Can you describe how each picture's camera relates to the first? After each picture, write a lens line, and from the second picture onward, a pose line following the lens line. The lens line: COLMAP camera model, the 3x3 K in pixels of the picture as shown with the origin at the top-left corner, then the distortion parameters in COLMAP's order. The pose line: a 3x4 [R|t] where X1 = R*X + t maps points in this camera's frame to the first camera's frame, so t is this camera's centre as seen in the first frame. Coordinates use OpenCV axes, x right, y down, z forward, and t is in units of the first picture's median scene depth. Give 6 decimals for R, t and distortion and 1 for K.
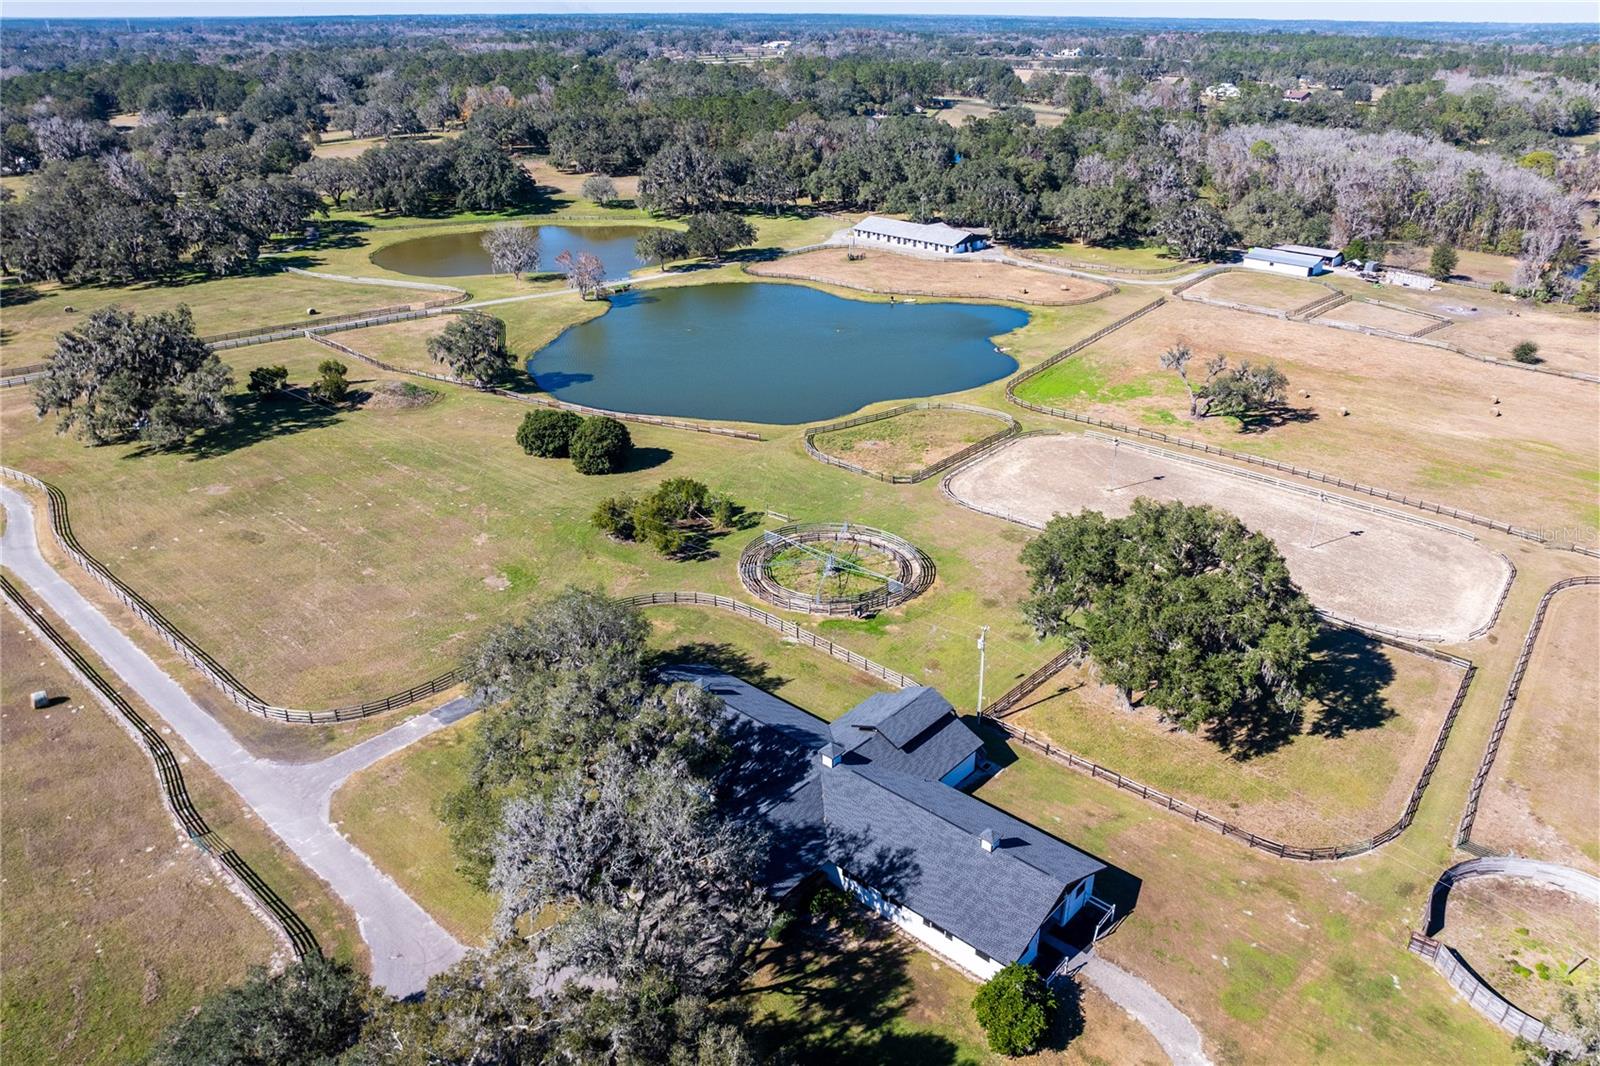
lens RADIAL K [[1091.7, 0, 800.0], [0, 1091.7, 533.0], [0, 0, 1]] dist [-0.043316, 0.005543]
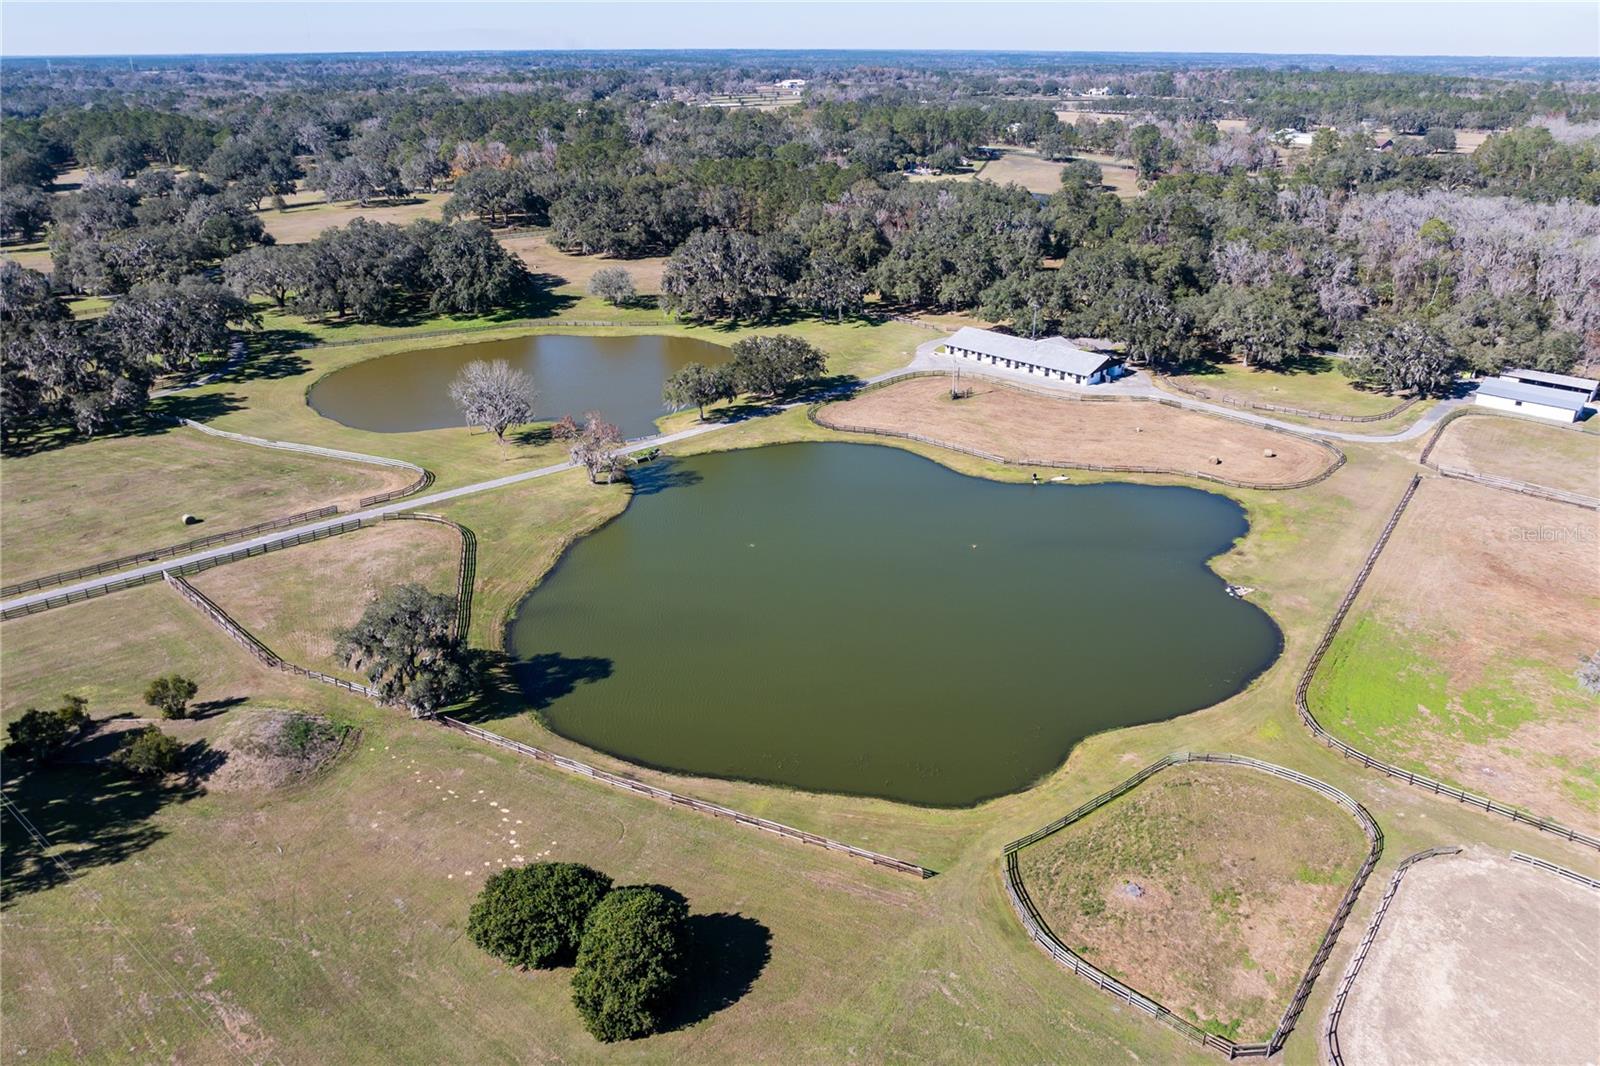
lens RADIAL K [[1096.6, 0, 800.0], [0, 1096.6, 533.0], [0, 0, 1]] dist [-0.038631, 0.001090]
pose [[0.999989, -0.001141, -0.004521, -0.044630], [0.001005, 0.999552, -0.029916, -0.111914], [0.004554, 0.029911, 0.999542, 0.210325]]
